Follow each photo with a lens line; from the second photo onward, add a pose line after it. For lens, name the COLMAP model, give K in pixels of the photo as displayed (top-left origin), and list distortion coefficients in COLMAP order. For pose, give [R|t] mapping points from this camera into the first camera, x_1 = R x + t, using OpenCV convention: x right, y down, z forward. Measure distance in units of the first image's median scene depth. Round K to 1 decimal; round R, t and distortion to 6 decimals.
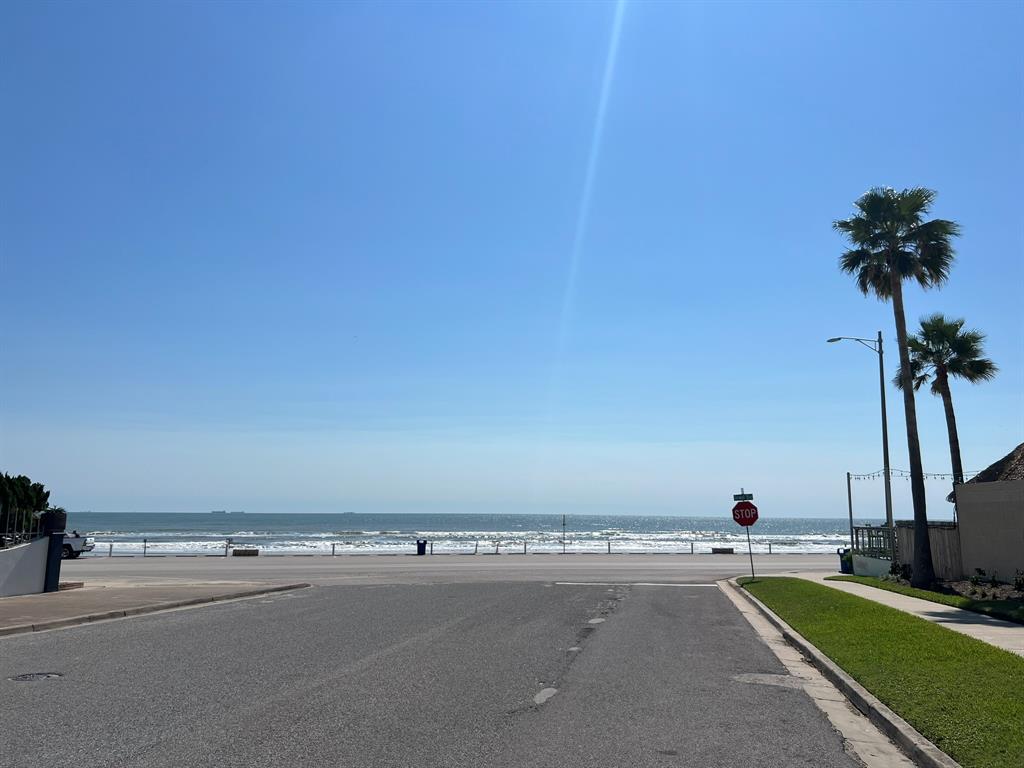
lens RADIAL K [[795.3, 0, 511.4], [0, 795.3, 385.4], [0, 0, 1]] dist [-0.000086, -0.001652]
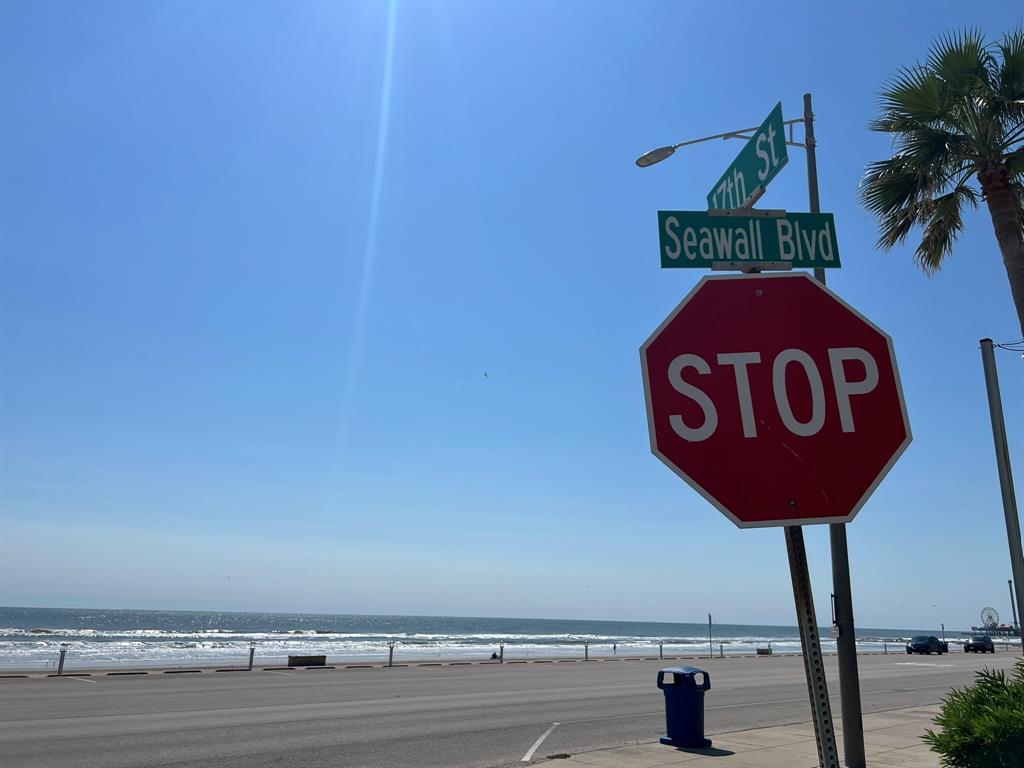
lens RADIAL K [[795.3, 0, 510.6], [0, 795.3, 383.8], [0, 0, 1]] dist [-0.000086, -0.001652]
pose [[0.873412, 0.149076, 0.463603, 0.220281], [-0.094071, 0.985710, -0.139739, 0.174988], [-0.477810, 0.078438, 0.874954, 0.923615]]
